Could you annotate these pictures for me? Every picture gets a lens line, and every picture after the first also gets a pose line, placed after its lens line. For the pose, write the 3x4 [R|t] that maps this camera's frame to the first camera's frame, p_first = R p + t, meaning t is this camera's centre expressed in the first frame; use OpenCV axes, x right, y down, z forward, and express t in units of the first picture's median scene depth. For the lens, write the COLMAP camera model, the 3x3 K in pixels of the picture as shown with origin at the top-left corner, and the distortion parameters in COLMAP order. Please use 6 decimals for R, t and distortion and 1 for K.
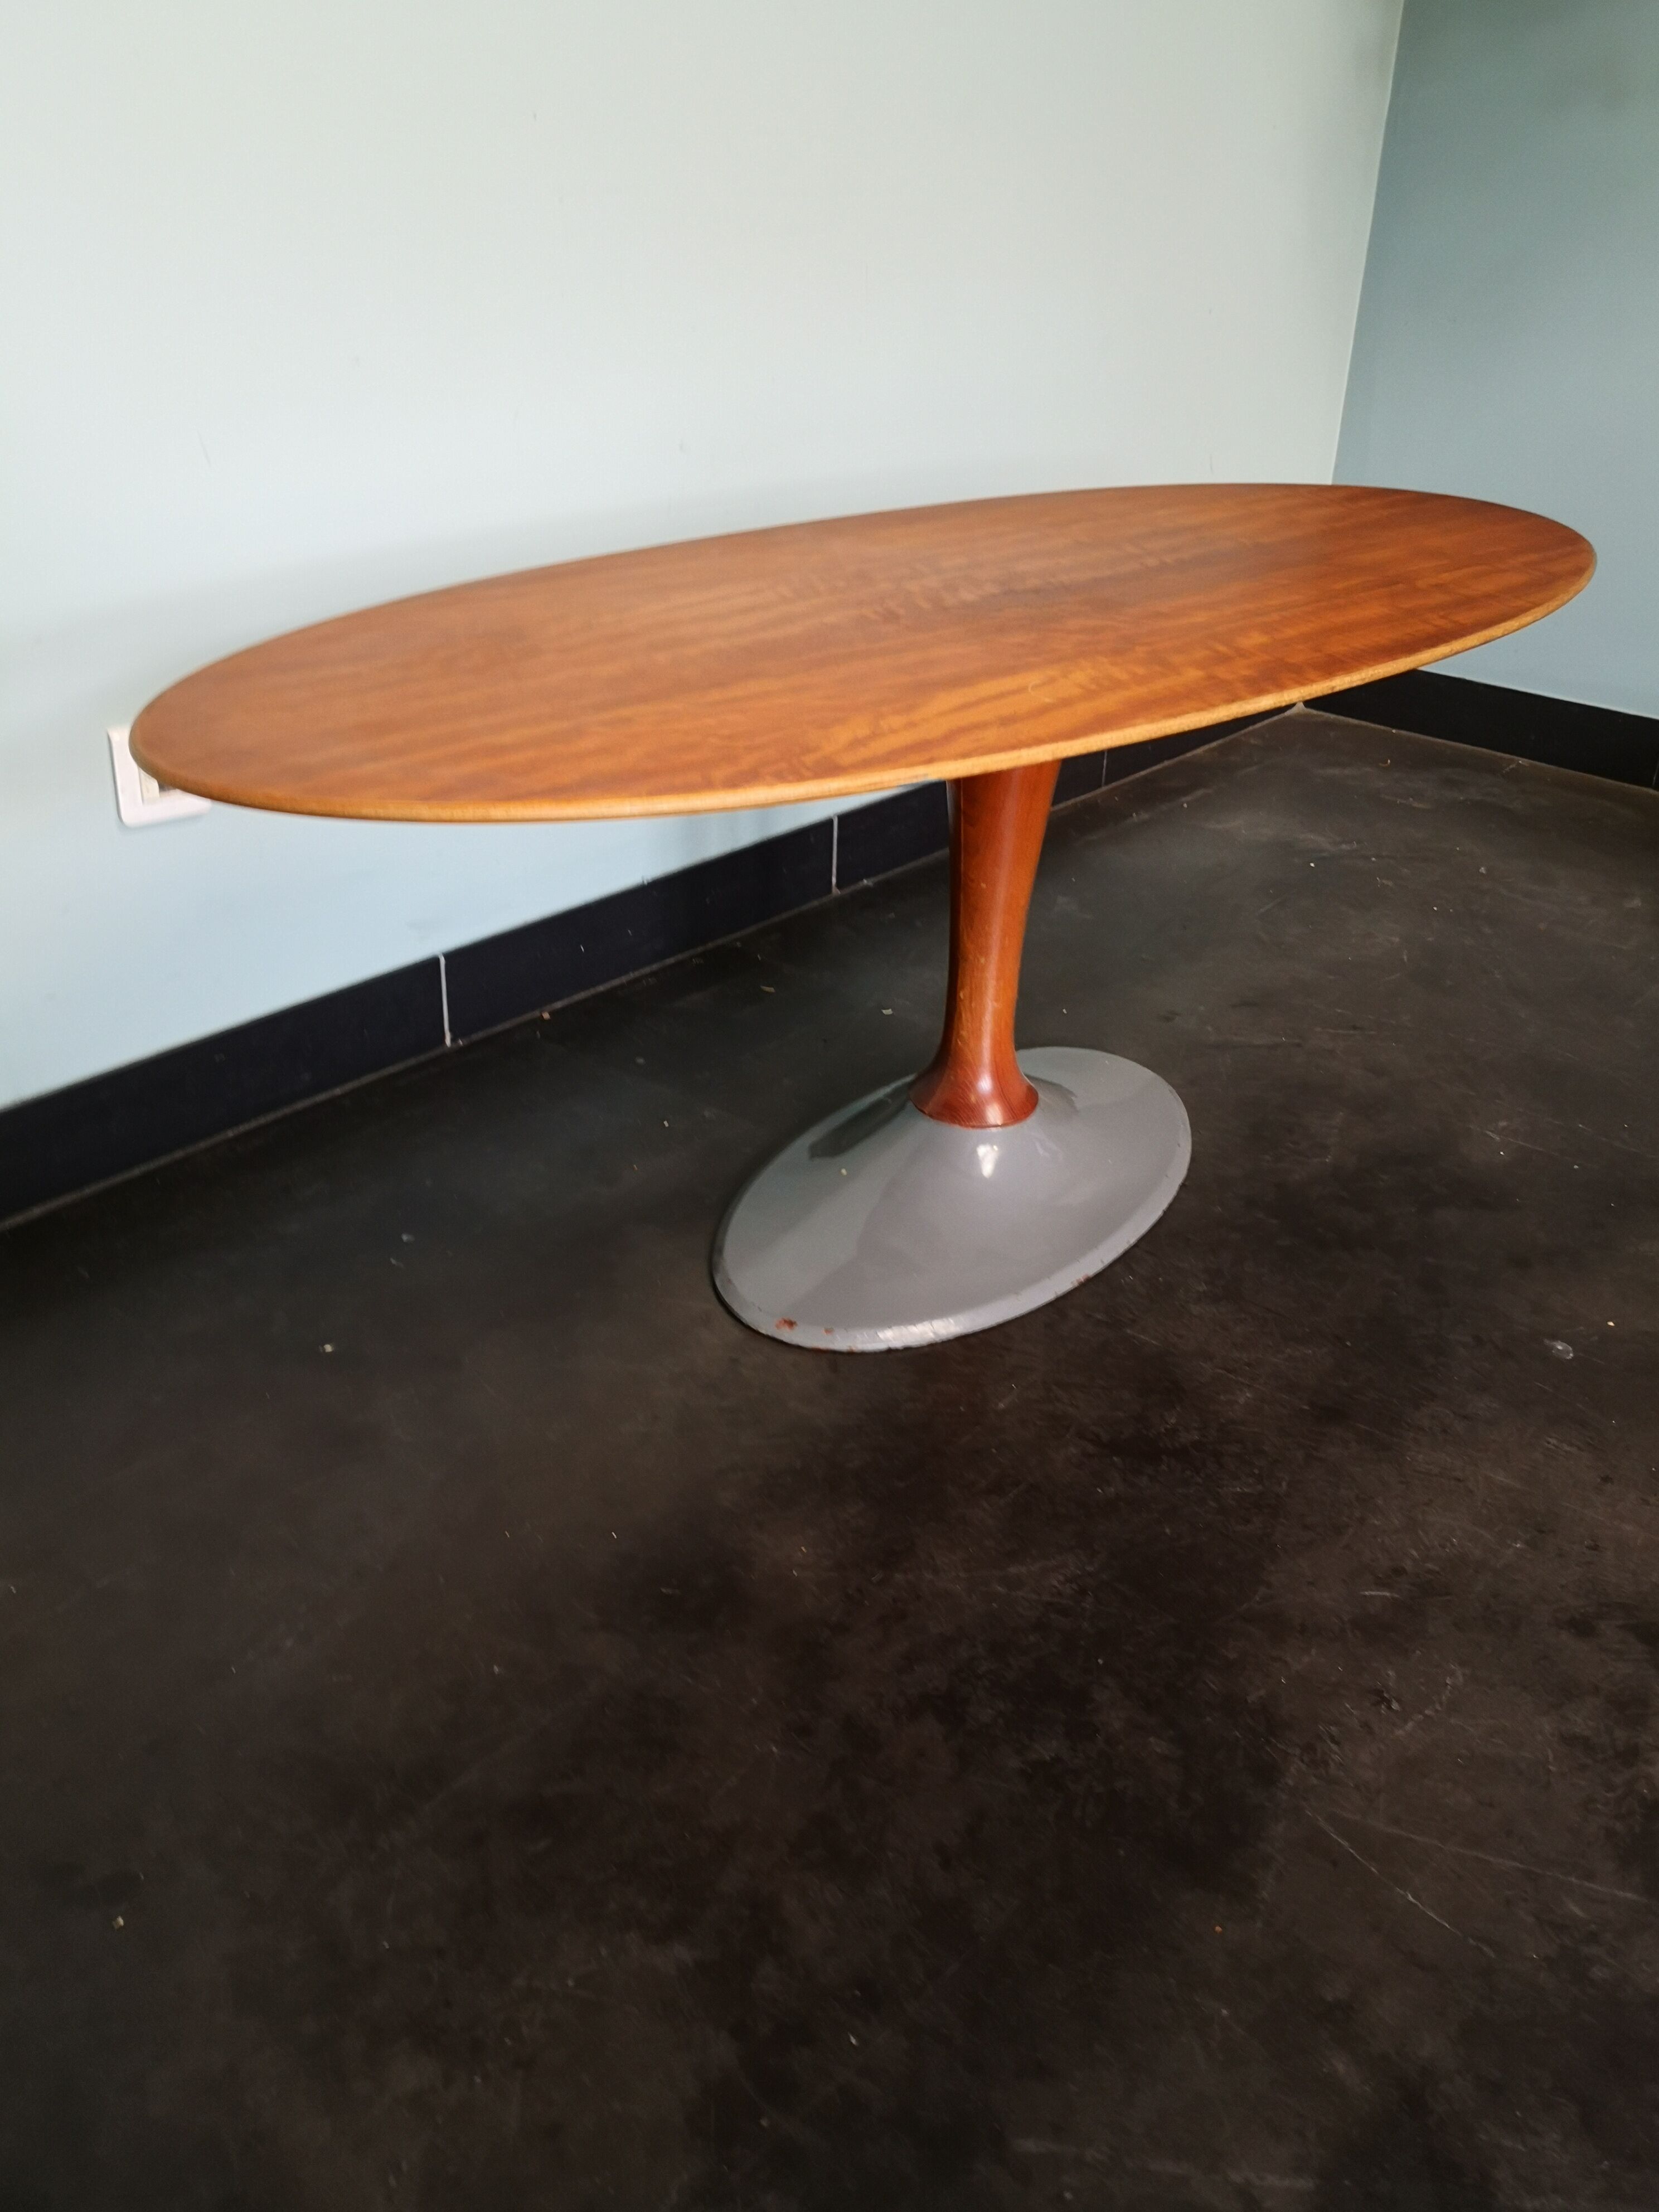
lens RADIAL K [[1783.6, 0, 829.5], [0, 1783.6, 1106.0], [0, 0, 1]] dist [0.009059, -0.005281]
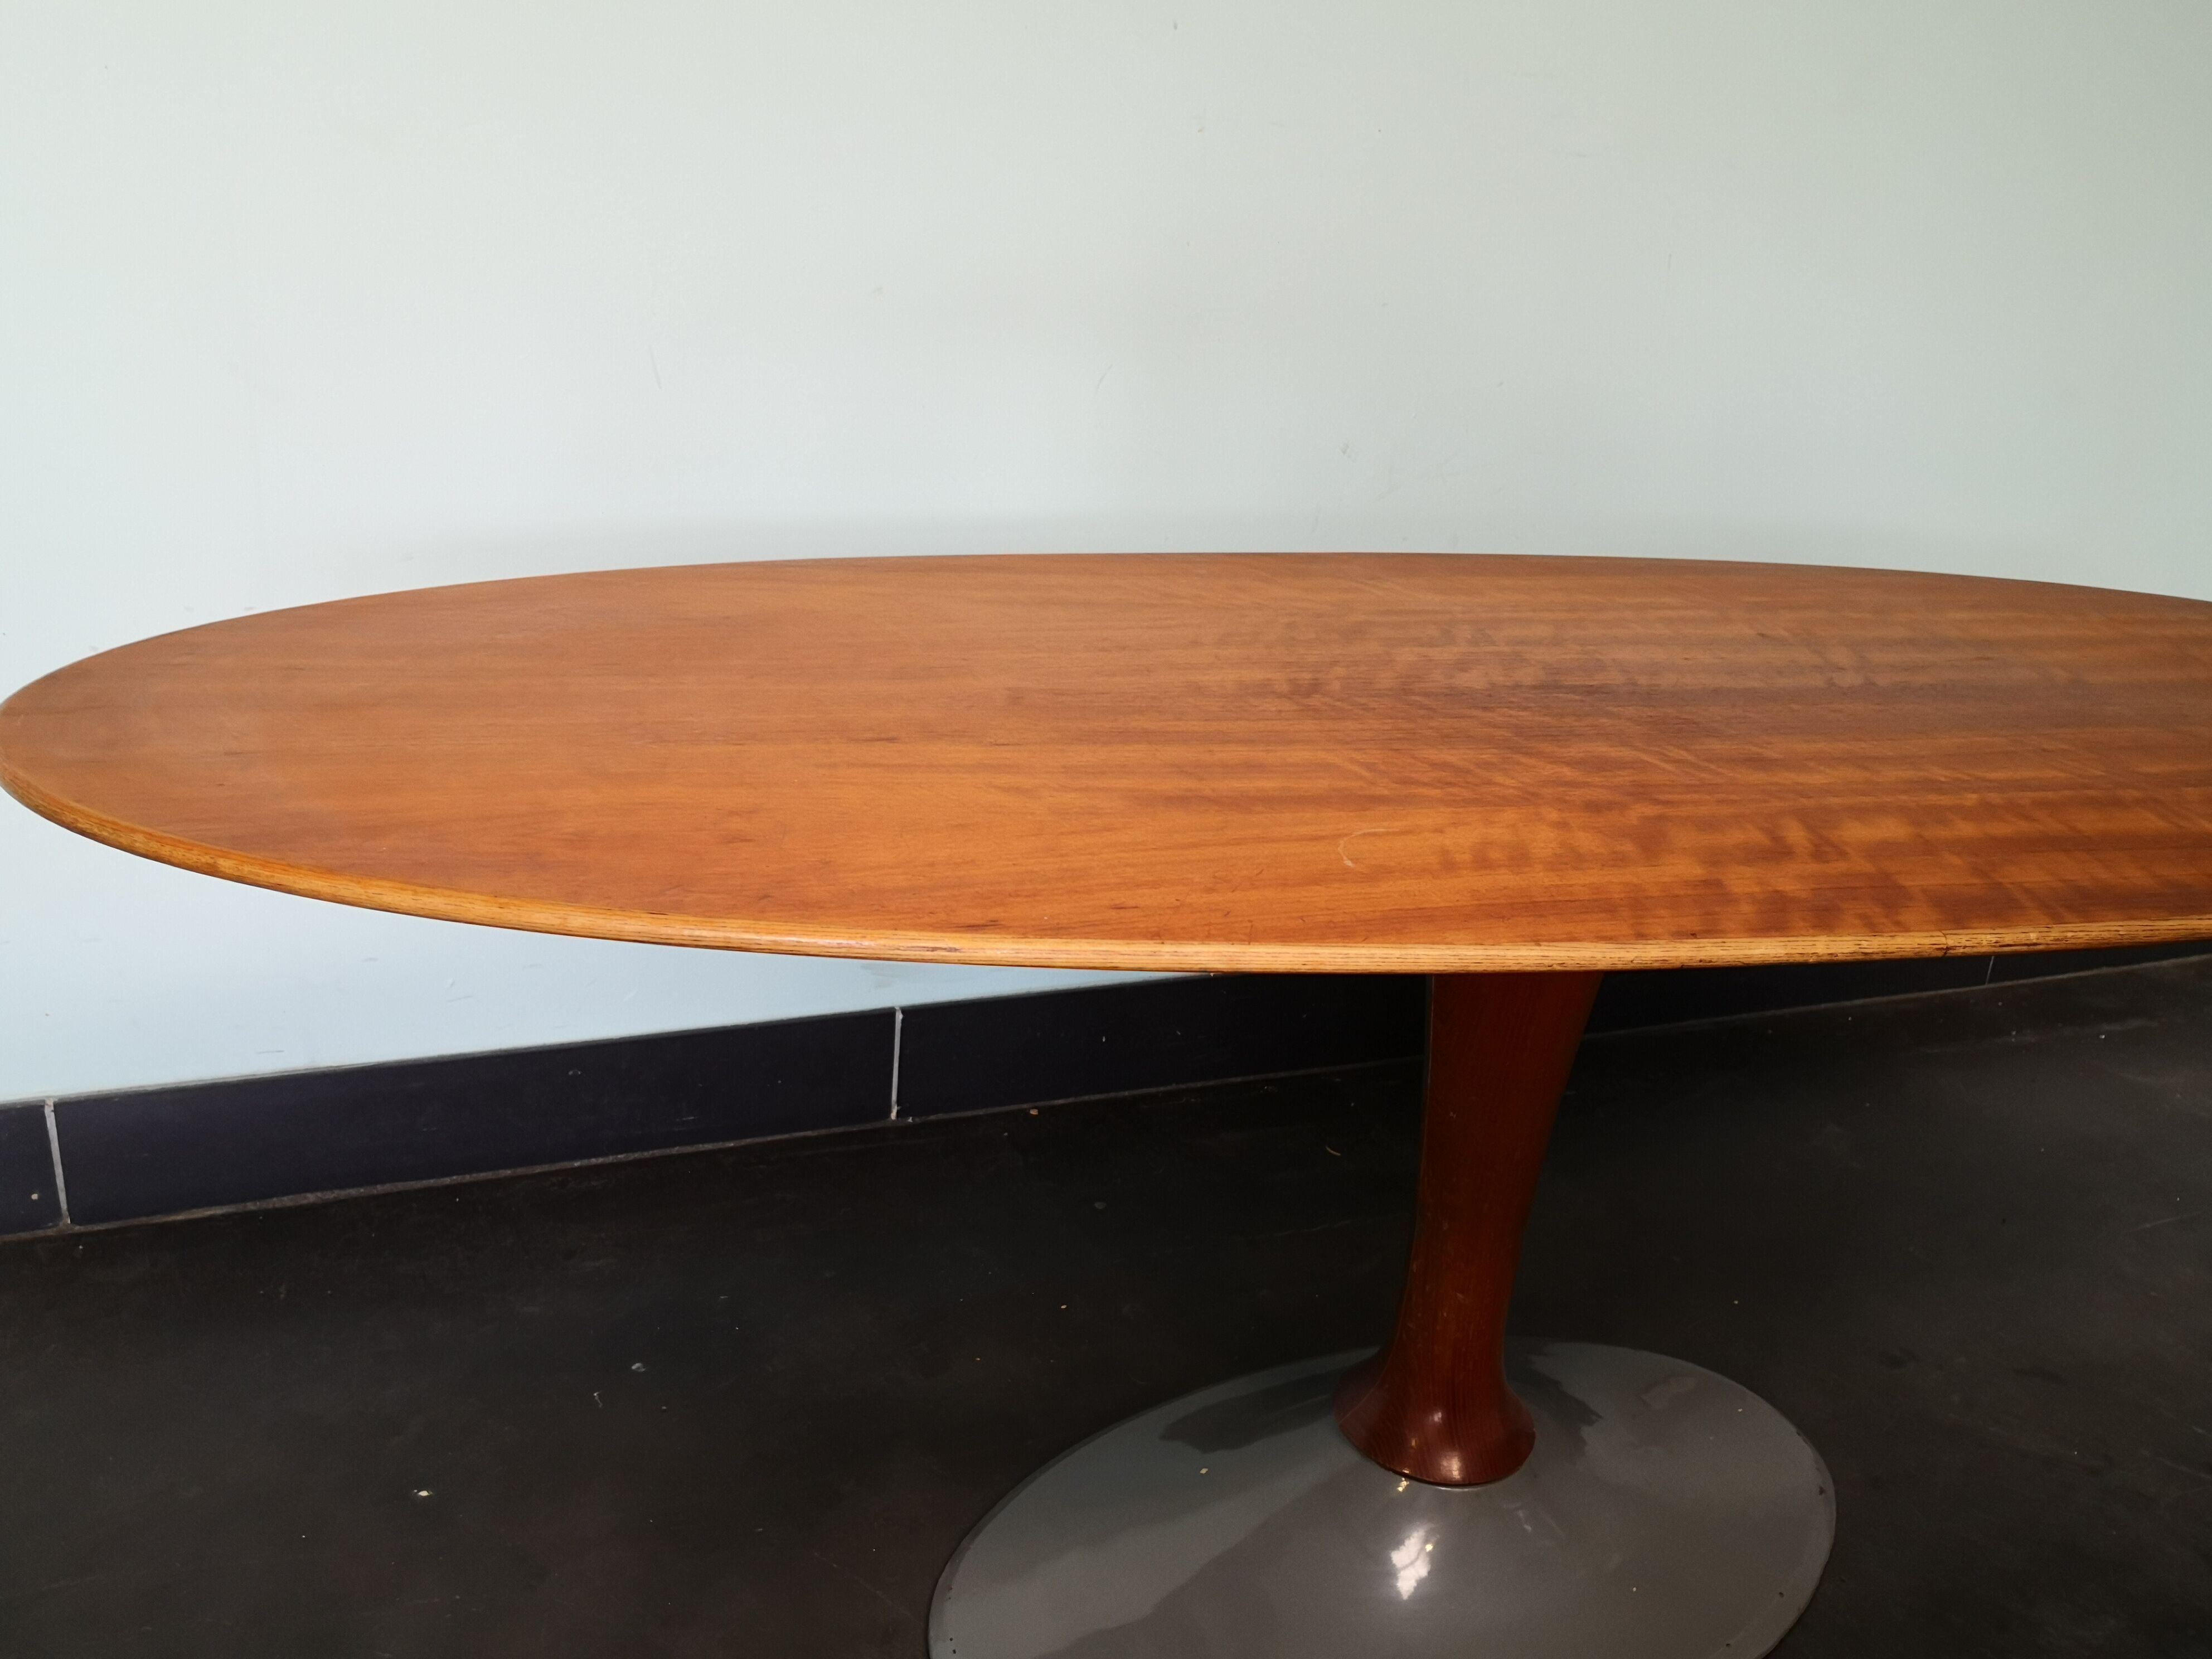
lens RADIAL K [[1817.7, 0, 1075.9], [0, 1817.7, 857.0], [0, 0, 1]] dist [0.029914, -0.068801]
pose [[0.888571, 0.198641, -0.413502, 0.224785], [-0.258368, 0.961531, -0.093297, -0.119813], [0.379062, 0.189737, 0.905711, 0.343277]]
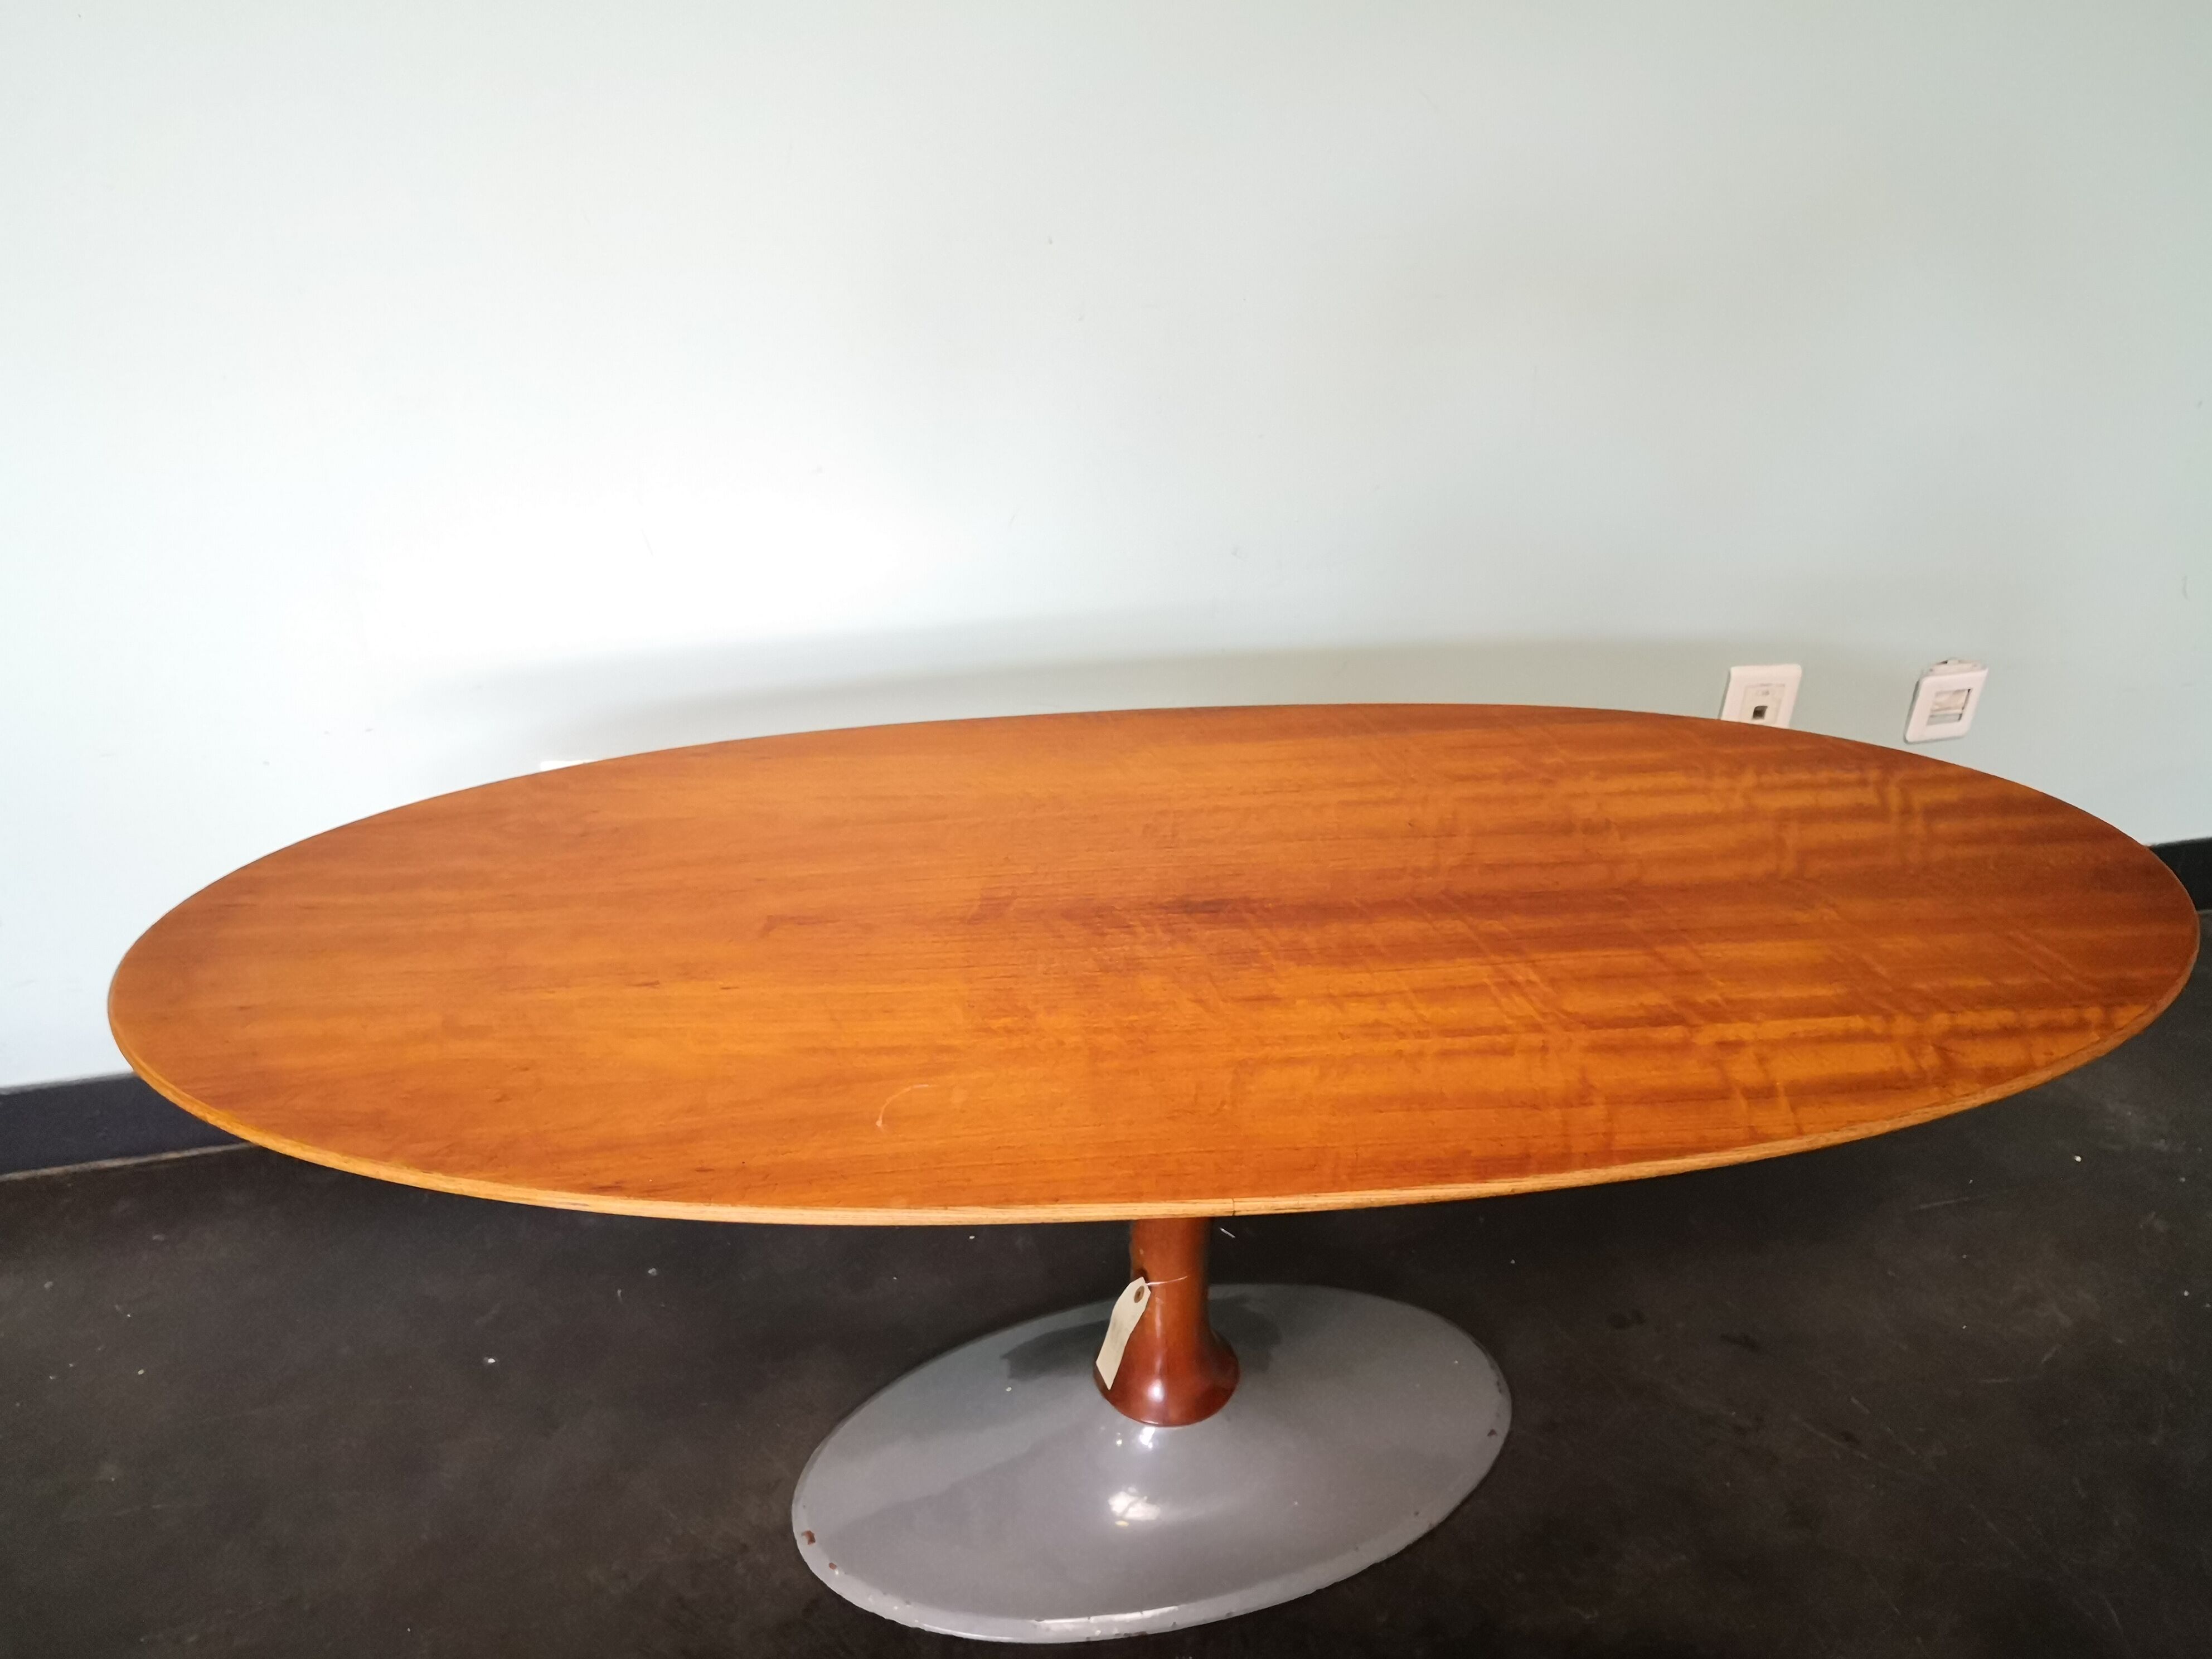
lens RADIAL K [[1809.4, 0, 1095.6], [0, 1809.4, 851.1], [0, 0, 1]] dist [-0.004468, -0.003307]
pose [[0.798943, 0.288236, -0.527835, 0.514004], [-0.273824, 0.955759, 0.107447, -0.384522], [0.535453, 0.058690, 0.842523, 0.221403]]
